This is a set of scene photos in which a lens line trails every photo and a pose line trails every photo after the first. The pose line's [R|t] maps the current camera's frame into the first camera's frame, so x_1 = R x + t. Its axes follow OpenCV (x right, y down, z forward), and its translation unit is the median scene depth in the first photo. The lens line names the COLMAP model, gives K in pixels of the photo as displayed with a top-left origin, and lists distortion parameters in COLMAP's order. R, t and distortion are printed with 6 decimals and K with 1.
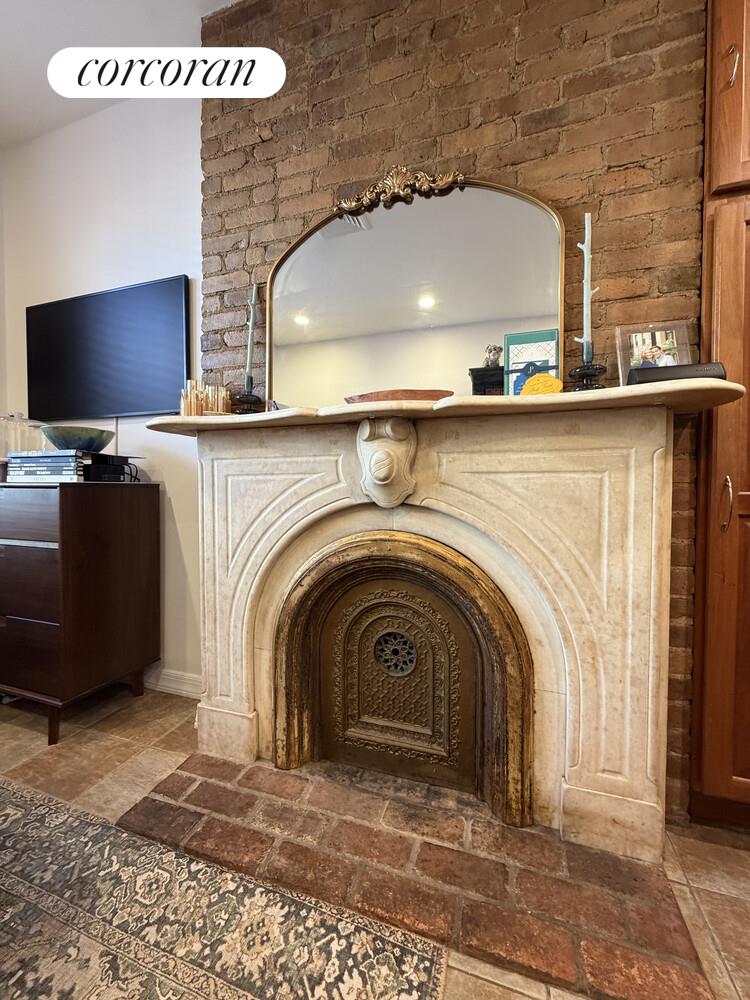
lens RADIAL K [[399.7, 0, 377.0], [0, 399.7, 501.5], [0, 0, 1]] dist [0.000780, -0.000123]
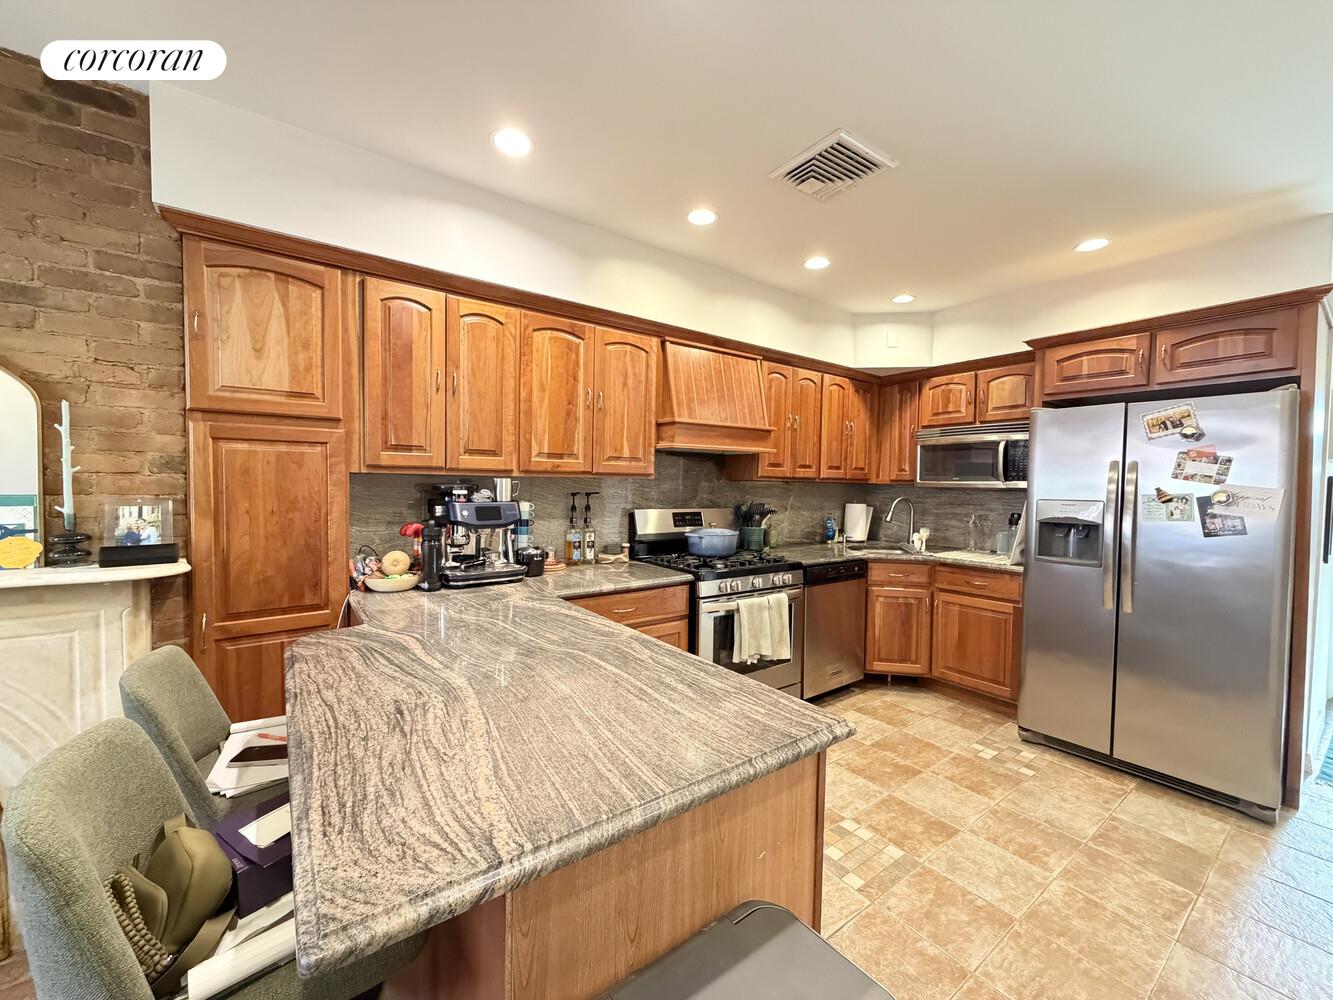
lens RADIAL K [[532.7, 0, 666.1], [0, 532.7, 501.1], [0, 0, 1]] dist [0.000780, -0.000123]
pose [[0.576270, -0.023533, 0.816920, 0.270698], [0.013118, 0.999723, 0.019545, -0.451016], [-0.817154, -0.000547, 0.576419, -1.335006]]
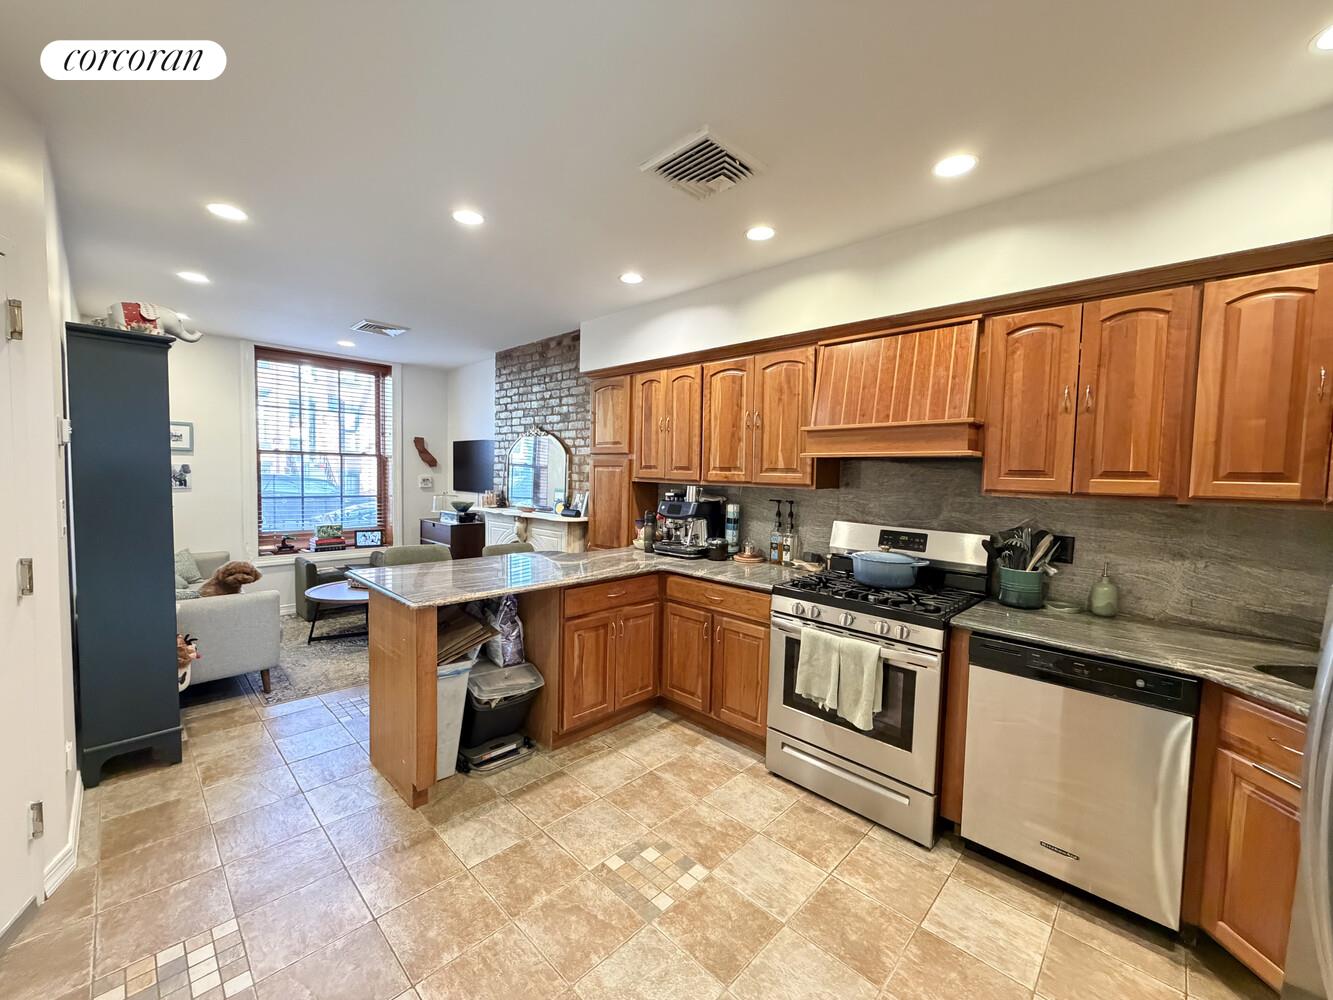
lens RADIAL K [[532.7, 0, 661.4], [0, 532.7, 500.6], [0, 0, 1]] dist [0.000780, -0.000123]
pose [[0.900722, 0.040598, -0.432495, 3.093134], [-0.034101, 0.999159, 0.022769, -0.494035], [0.433055, -0.005760, 0.901349, -2.516185]]
